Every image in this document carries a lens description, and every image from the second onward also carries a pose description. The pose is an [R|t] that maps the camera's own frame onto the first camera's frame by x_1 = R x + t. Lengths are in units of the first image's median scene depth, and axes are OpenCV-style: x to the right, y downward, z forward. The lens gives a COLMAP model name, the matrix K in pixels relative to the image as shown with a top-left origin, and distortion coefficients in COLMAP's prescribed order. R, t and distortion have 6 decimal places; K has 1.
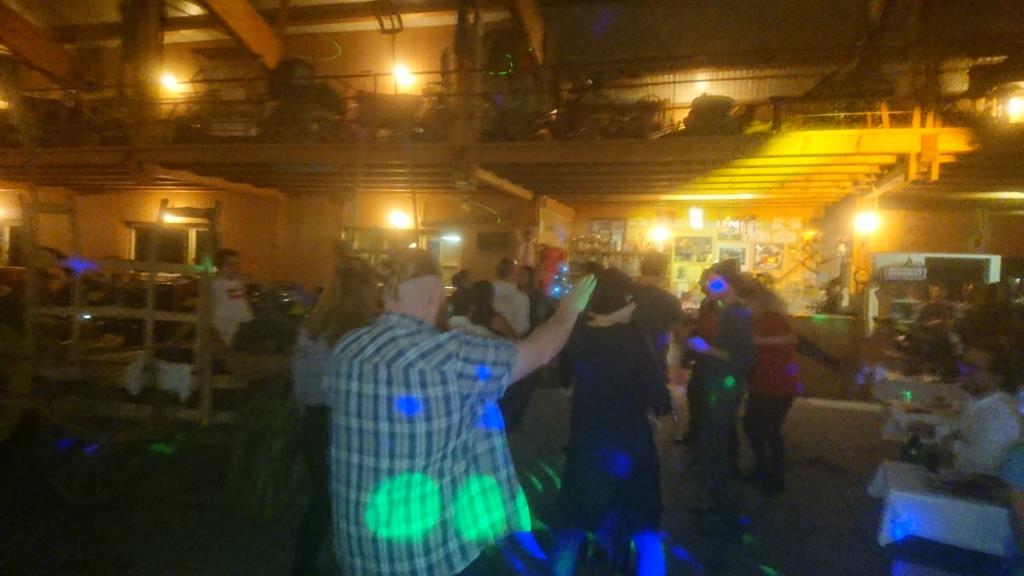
lens RADIAL K [[689.6, 0, 512.0], [0, 689.6, 288.0], [0, 0, 1]] dist [0.272278, -0.320356]
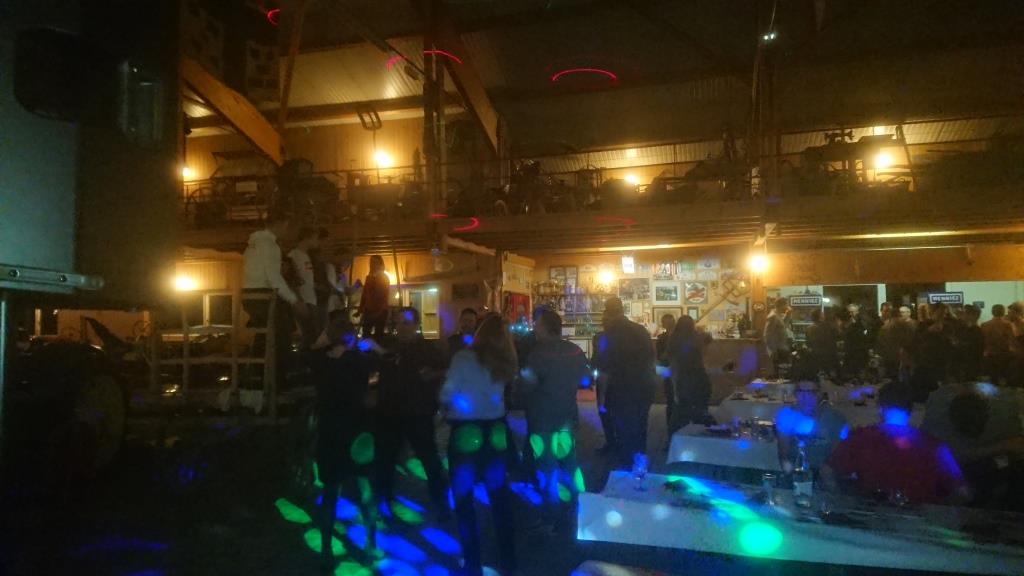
lens RADIAL K [[689.6, 0, 512.0], [0, 689.6, 288.0], [0, 0, 1]] dist [0.272278, -0.320356]
pose [[0.998409, -0.051353, 0.023305, 0.026340], [0.052632, 0.996924, -0.058065, 0.000740], [-0.020252, 0.059200, 0.998041, -0.190777]]
